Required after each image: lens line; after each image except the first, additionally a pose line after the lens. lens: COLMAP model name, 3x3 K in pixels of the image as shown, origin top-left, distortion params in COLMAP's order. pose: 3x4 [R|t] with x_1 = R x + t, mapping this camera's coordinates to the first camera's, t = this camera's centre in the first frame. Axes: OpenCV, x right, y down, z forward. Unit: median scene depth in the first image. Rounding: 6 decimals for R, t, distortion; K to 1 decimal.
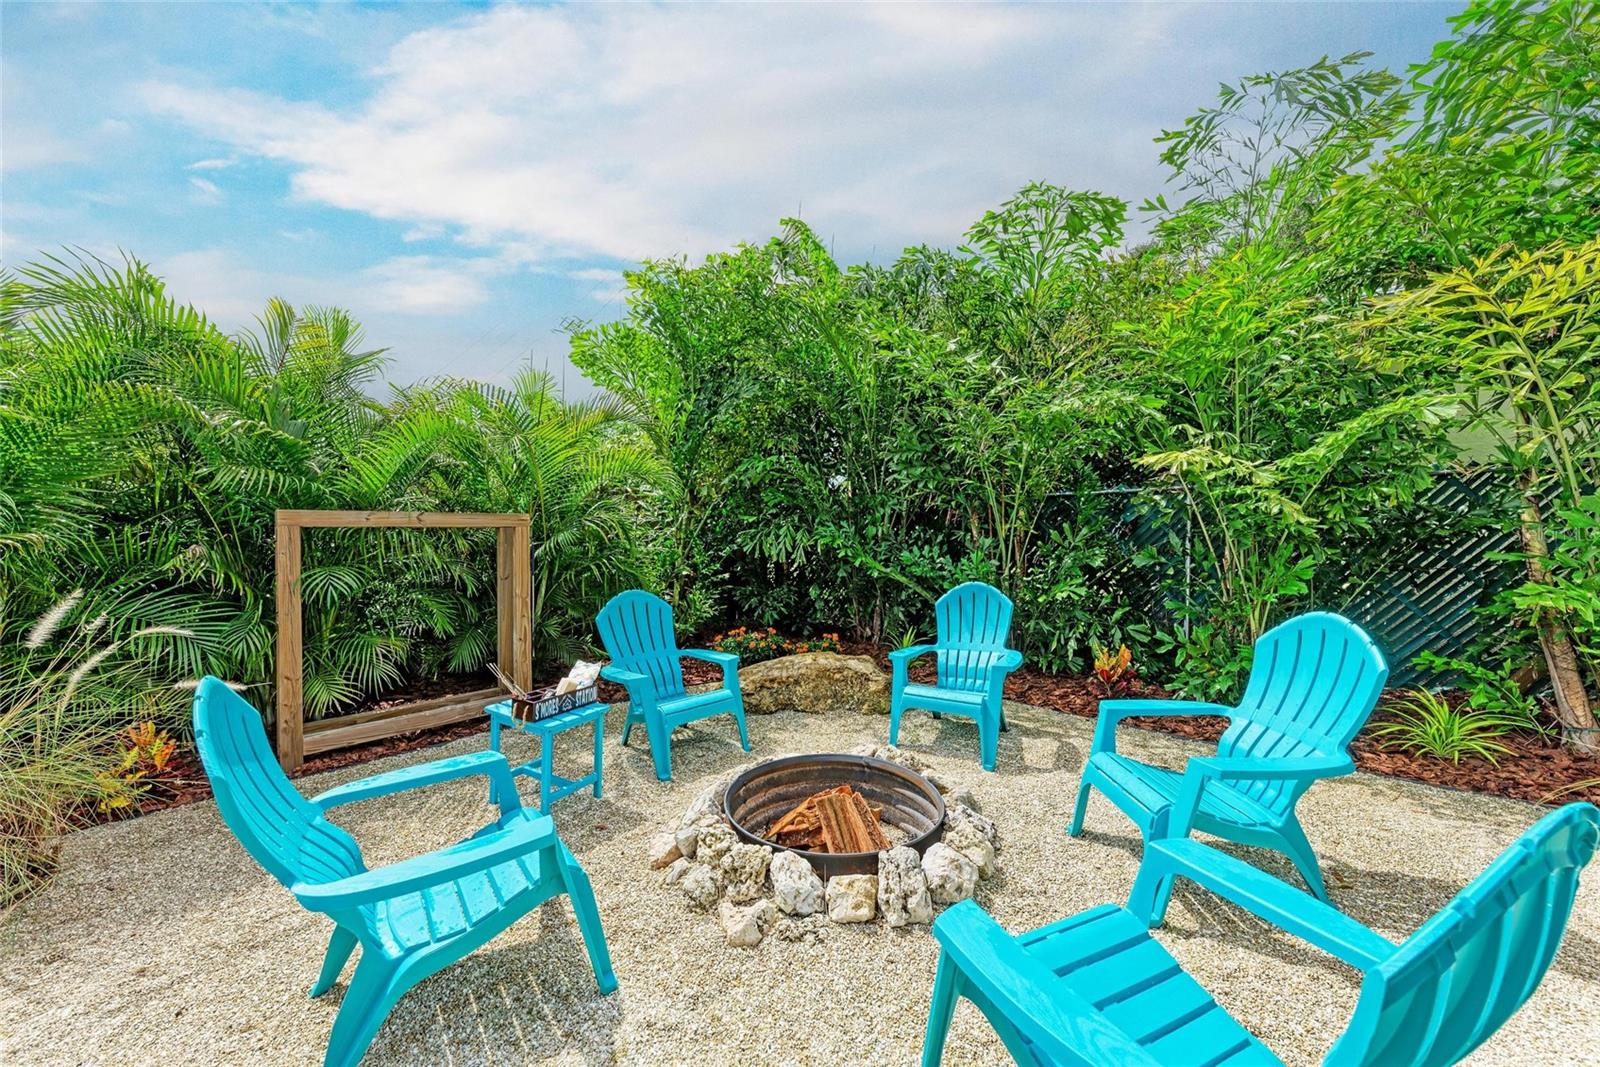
lens RADIAL K [[569.9, 0, 800.9], [0, 569.9, 538.4], [0, 0, 1]] dist [0.002206, -0.000031]
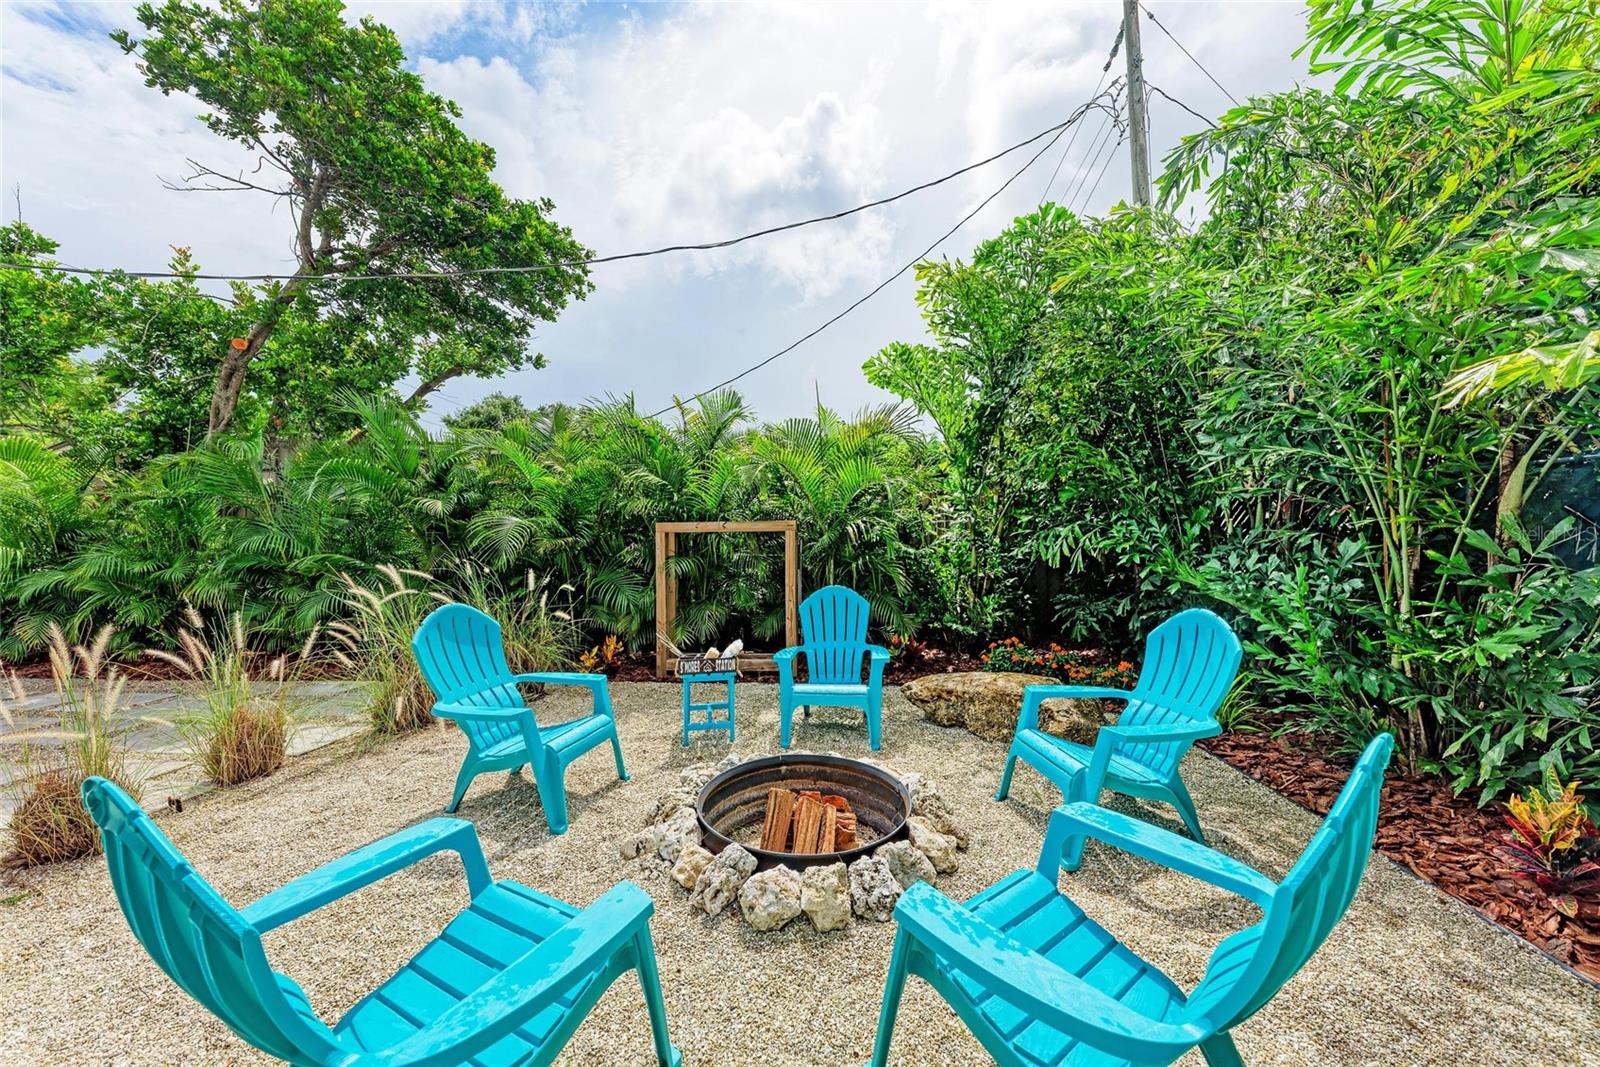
lens RADIAL K [[569.9, 0, 798.0], [0, 569.9, 532.7], [0, 0, 1]] dist [0.002206, -0.000031]
pose [[0.616707, -0.004832, -0.787178, 0.538218], [0.002219, 0.999988, -0.004400, -0.010701], [0.787189, 0.000966, 0.616711, 0.223192]]
